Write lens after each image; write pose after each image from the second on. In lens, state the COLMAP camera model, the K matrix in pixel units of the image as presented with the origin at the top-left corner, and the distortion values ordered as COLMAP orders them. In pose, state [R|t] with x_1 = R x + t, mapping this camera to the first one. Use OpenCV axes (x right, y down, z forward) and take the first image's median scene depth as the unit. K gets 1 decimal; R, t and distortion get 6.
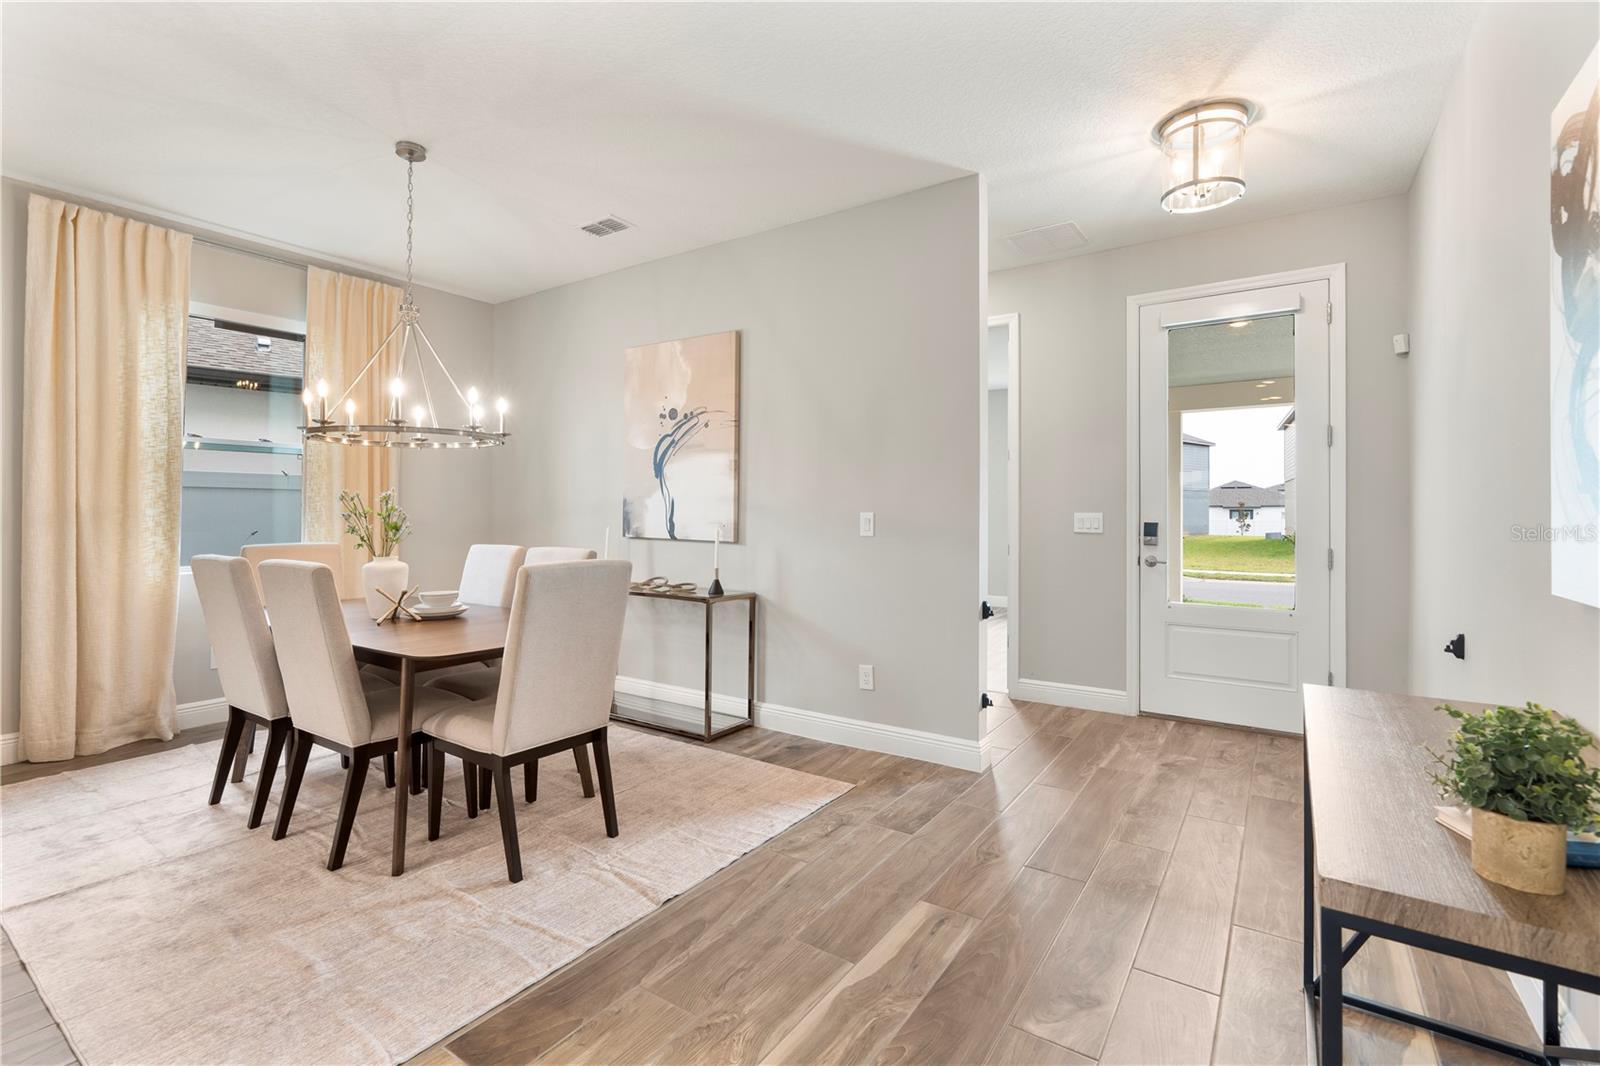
lens RADIAL K [[732.6, 0, 794.5], [0, 732.6, 524.9], [0, 0, 1]] dist [-0.000476, -0.000052]
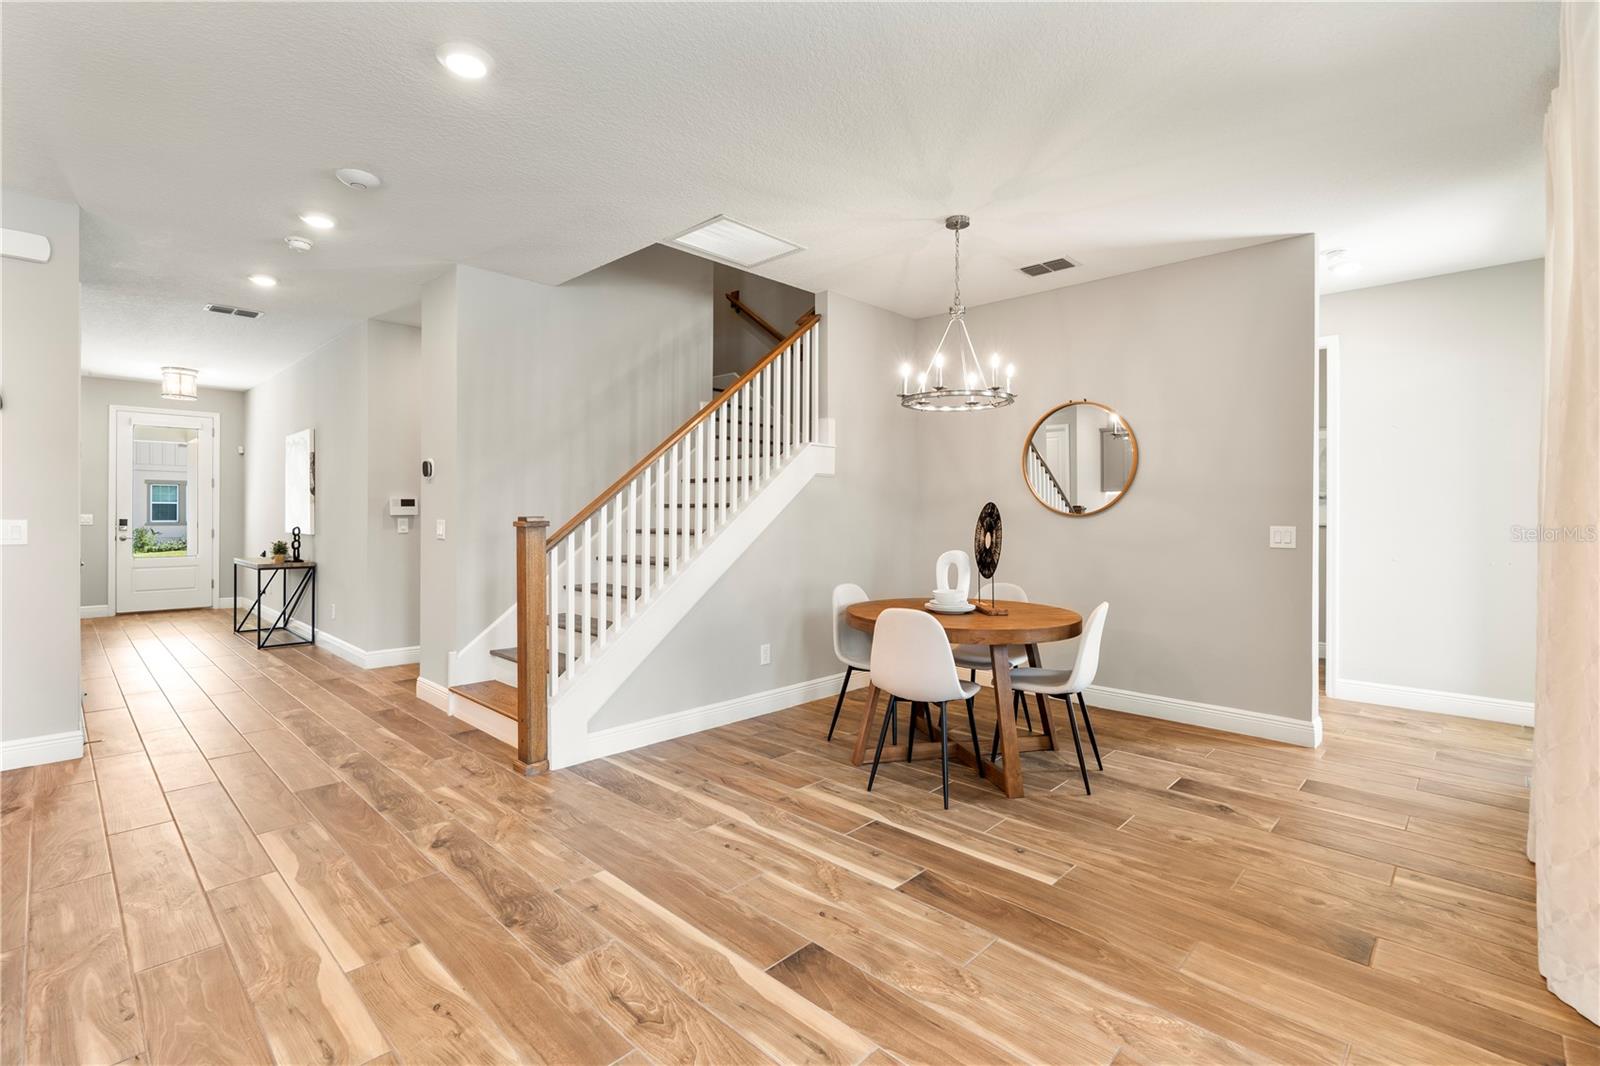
lens RADIAL K [[732.6, 0, 796.8], [0, 732.6, 526.1], [0, 0, 1]] dist [-0.000476, -0.000052]
pose [[0.169856, -0.003898, 0.985461, -1.184028], [-0.003596, 0.999983, 0.004575, 0.000670], [-0.985462, -0.004321, 0.169839, -1.169644]]
